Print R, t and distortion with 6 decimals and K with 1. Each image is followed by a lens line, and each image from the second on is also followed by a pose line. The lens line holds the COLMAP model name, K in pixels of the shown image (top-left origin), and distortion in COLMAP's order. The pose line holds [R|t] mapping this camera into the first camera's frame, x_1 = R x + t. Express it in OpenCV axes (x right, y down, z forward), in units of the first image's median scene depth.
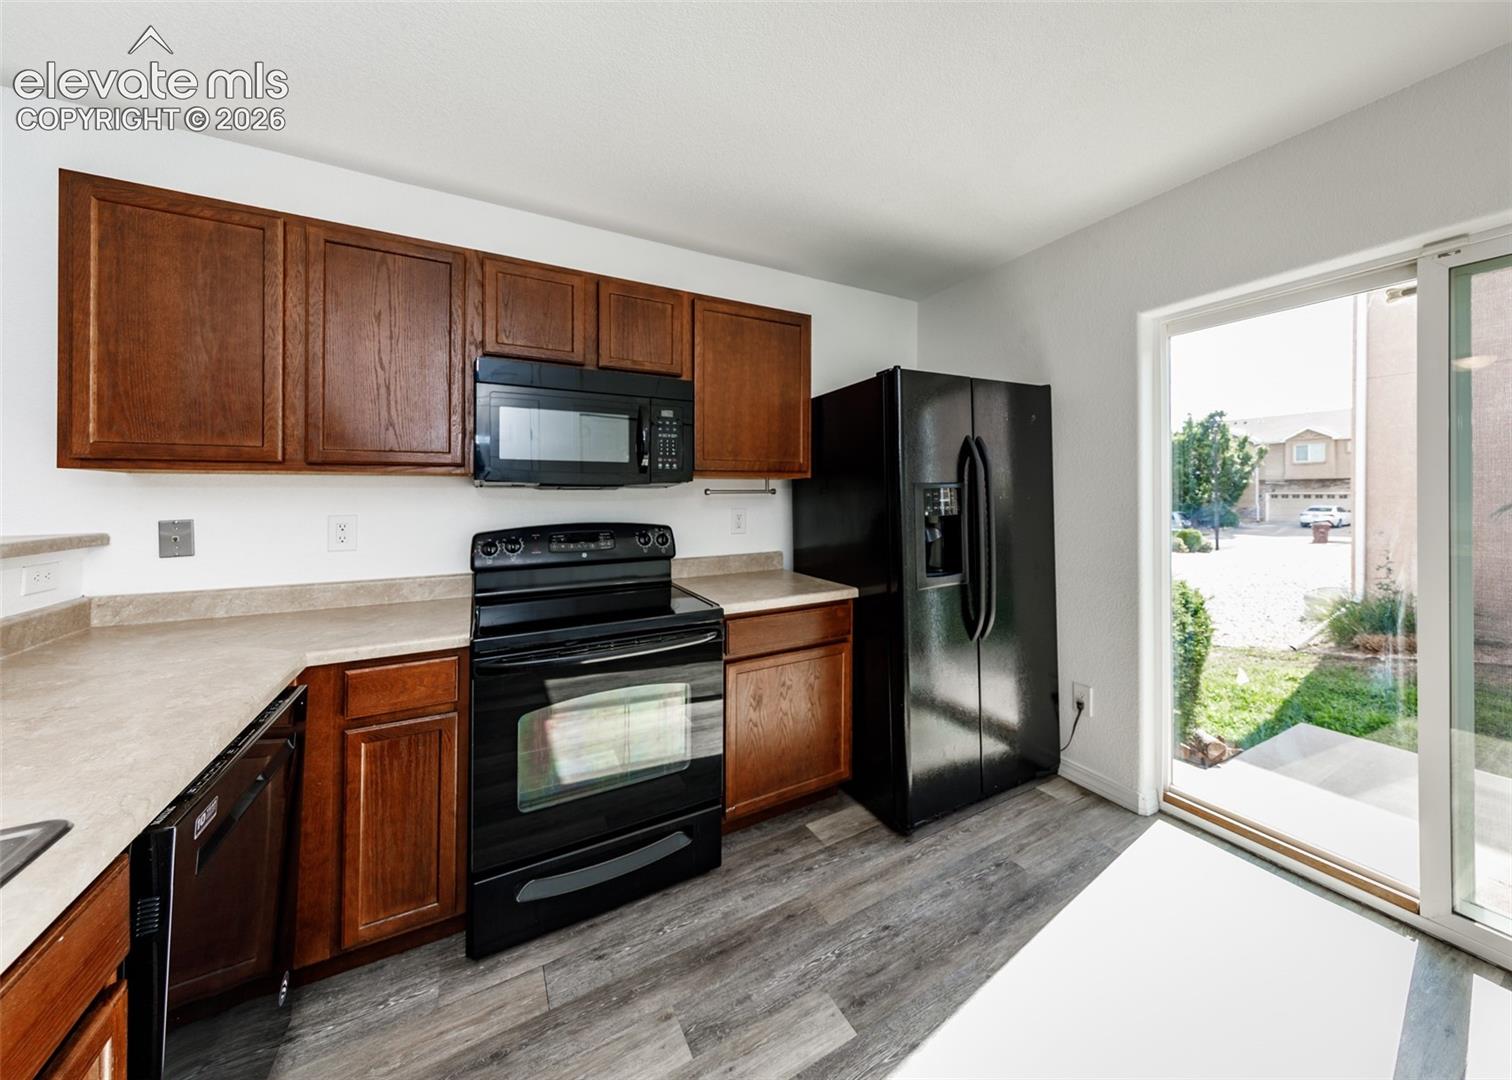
lens RADIAL K [[529.7, 0, 765.0], [0, 529.7, 492.9], [0, 0, 1]] dist [0.002726, -0.000177]
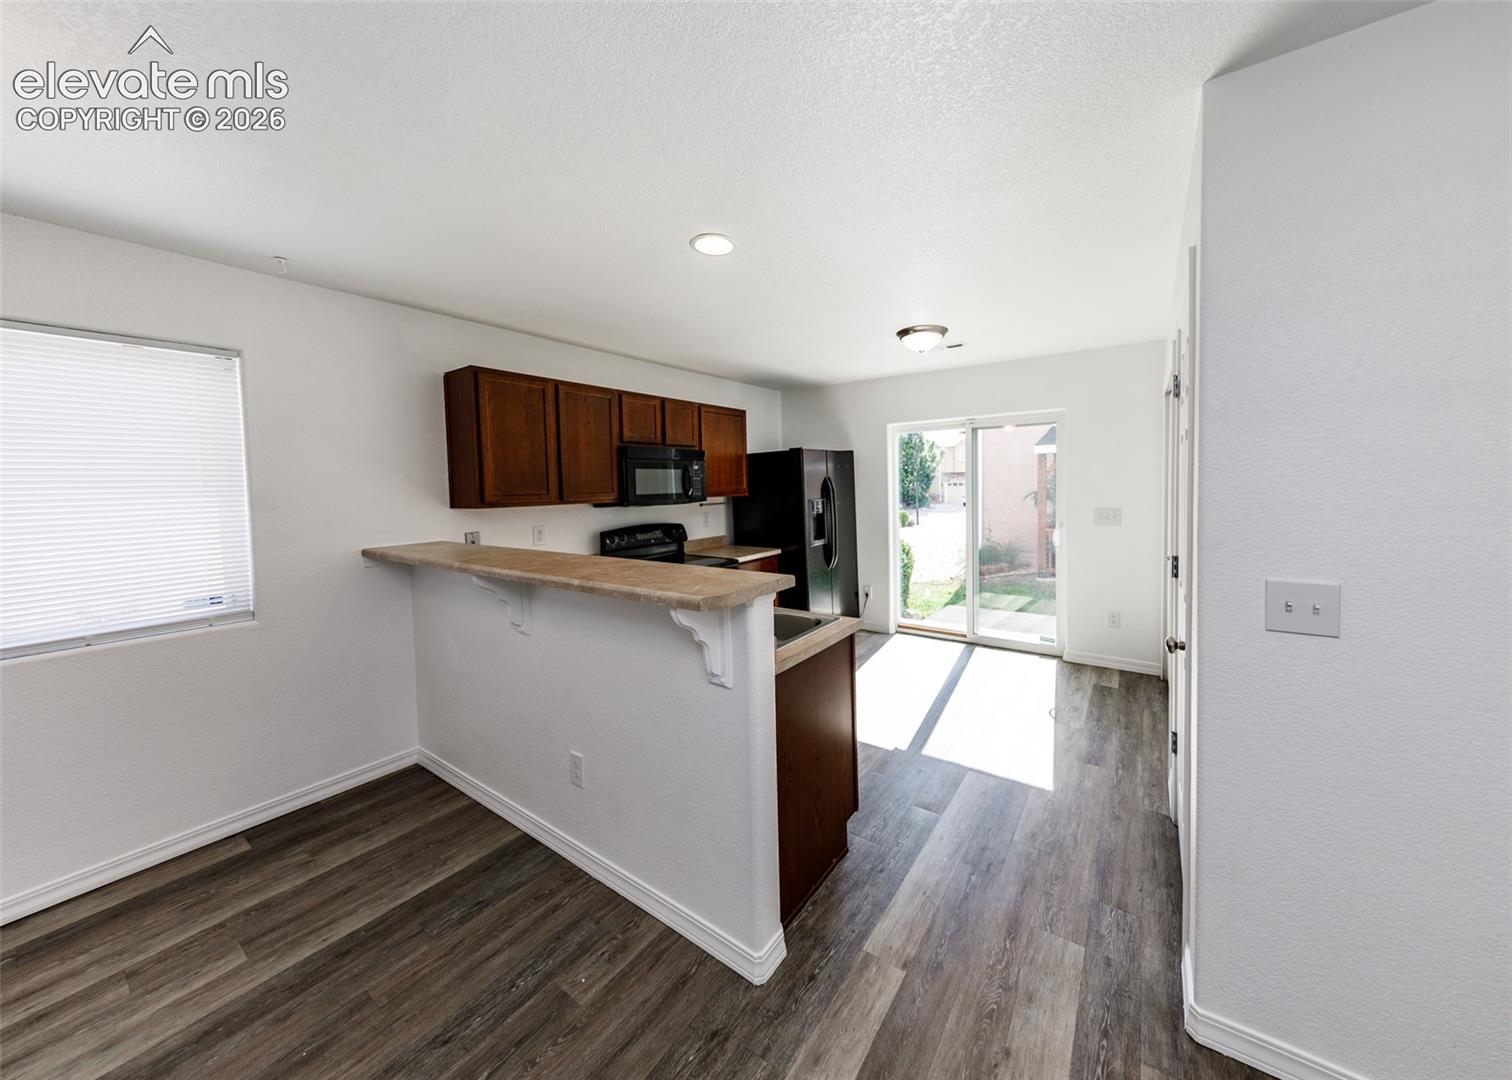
lens RADIAL K [[526.5, 0, 781.3], [0, 526.5, 500.7], [0, 0, 1]] dist [0.001506, 0.000078]
pose [[0.899404, -0.030137, 0.436077, -0.797804], [0.017373, 0.999297, 0.033228, -0.089062], [-0.436772, -0.022309, 0.899296, -0.964035]]
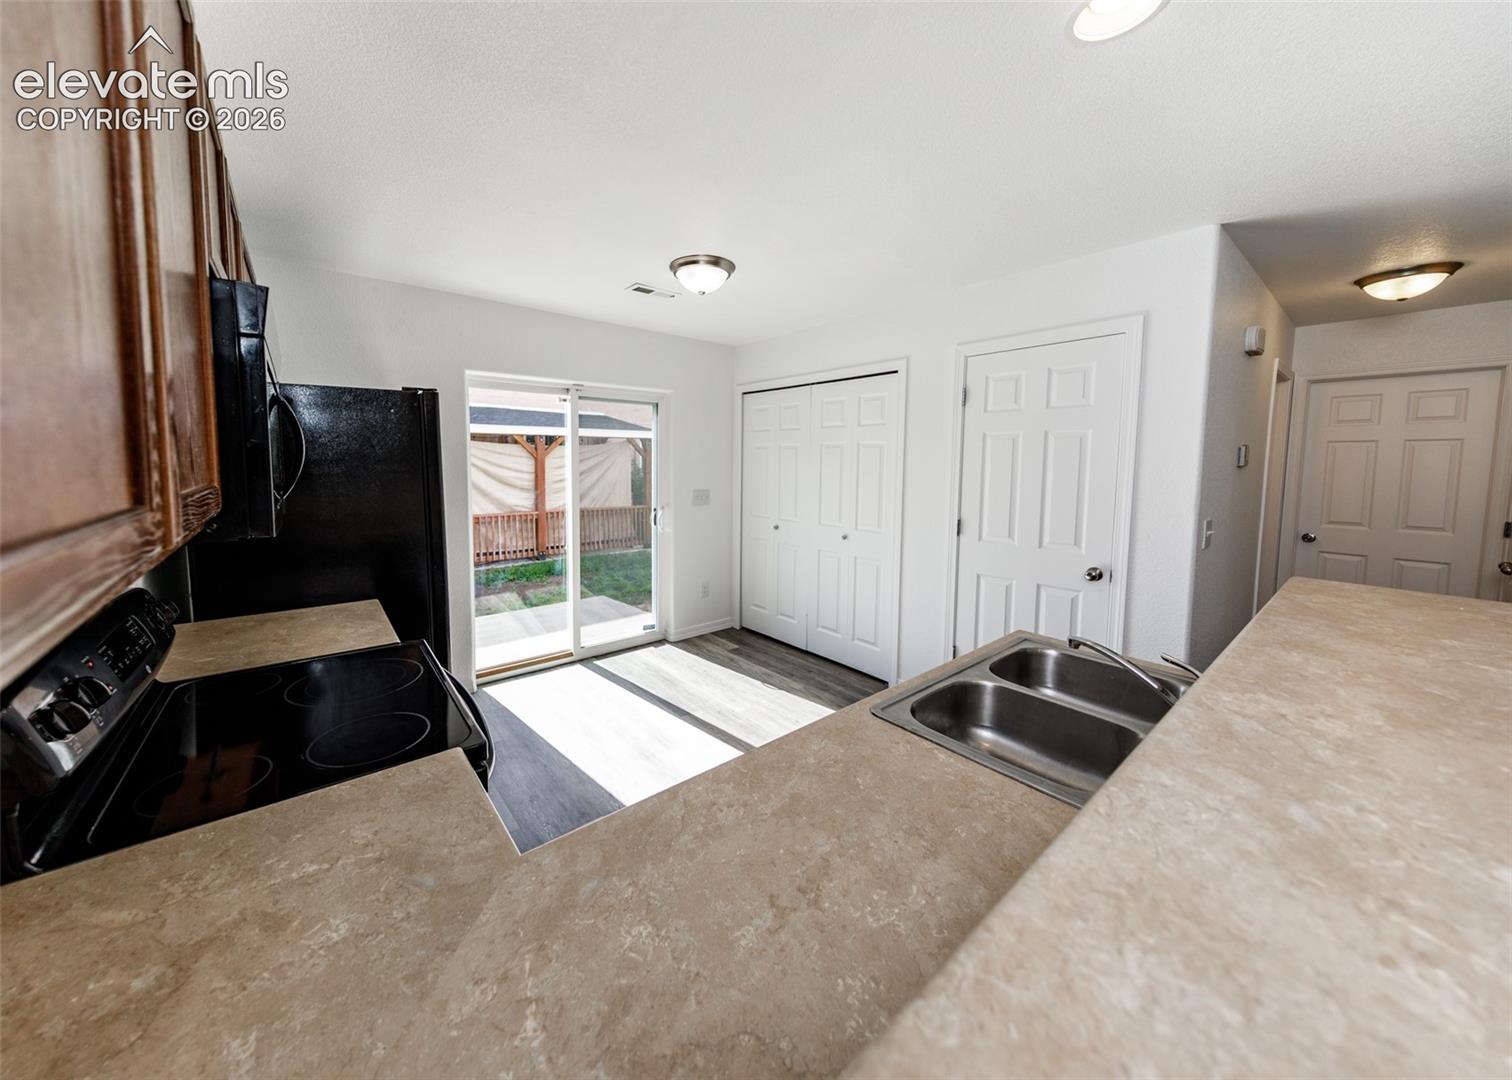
lens RADIAL K [[530.0, 0, 709.0], [0, 530.0, 493.3], [0, 0, 1]] dist [0.008607, -0.000007]
pose [[-0.161014, -0.060536, 0.985094, -0.975690], [-0.005796, 0.998158, 0.060392, -0.089165], [-0.986935, 0.004015, -0.161068, 0.592308]]
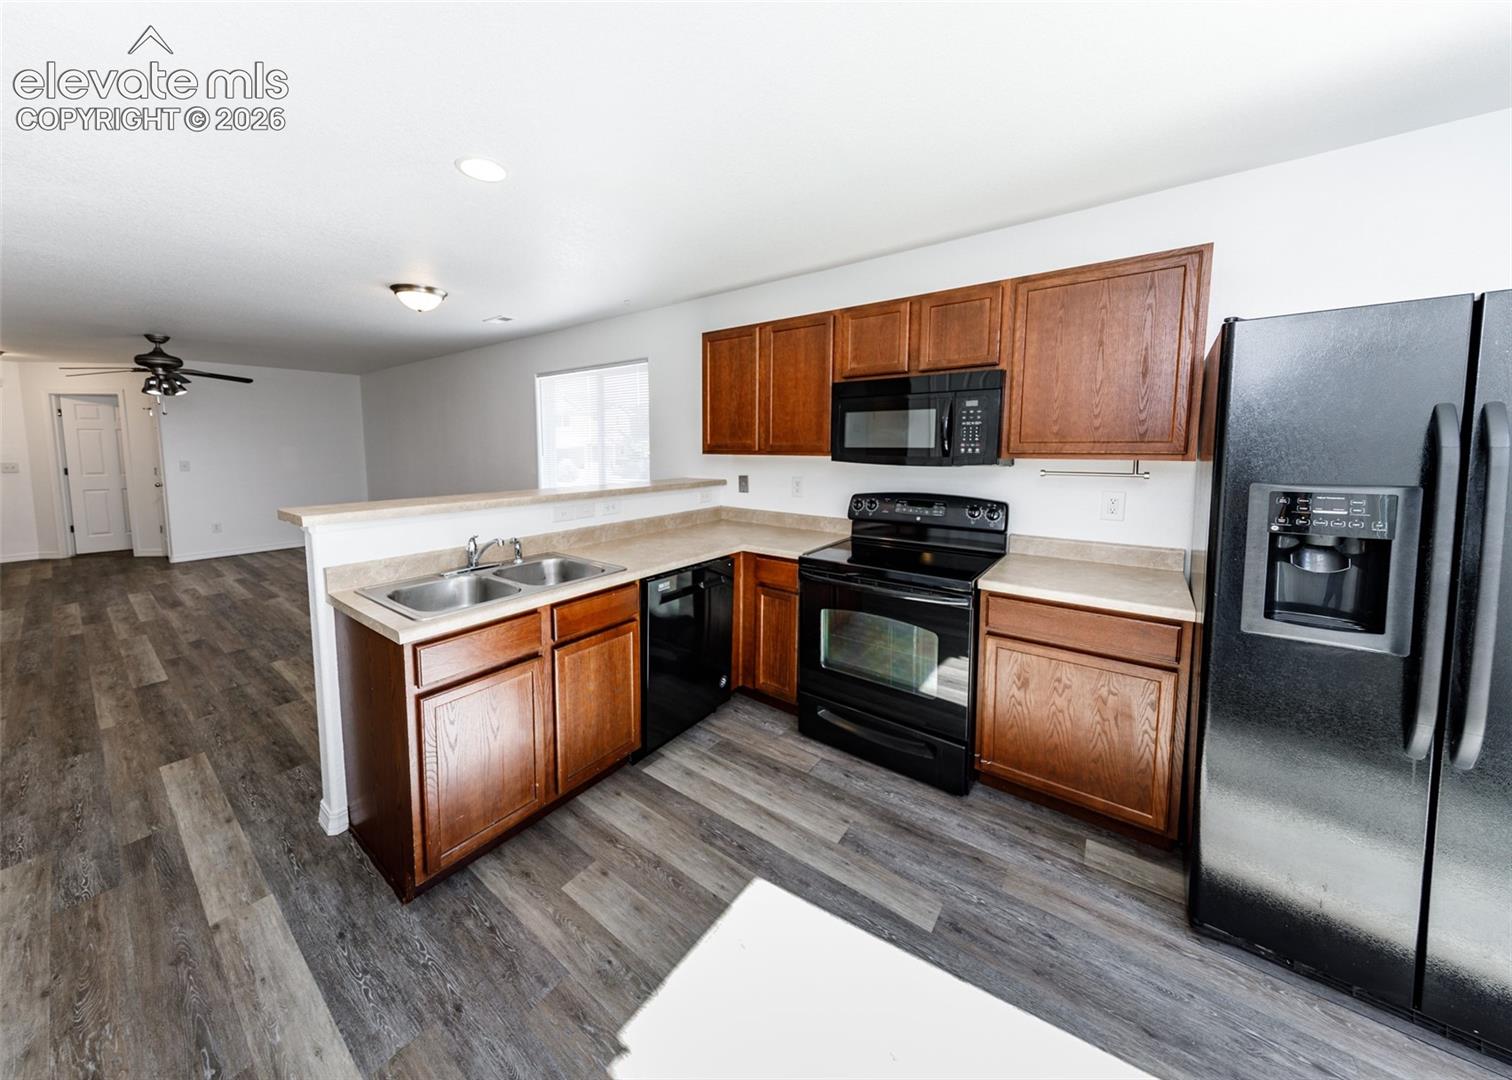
lens RADIAL K [[510.7, 0, 708.6], [0, 510.7, 491.7], [0, 0, 1]] dist [0.011846, -0.001700]
pose [[0.376339, 0.090915, -0.922010, 0.627526], [0.003621, 0.995022, 0.099593, -0.074245], [0.926475, -0.040819, 0.374137, 0.075311]]
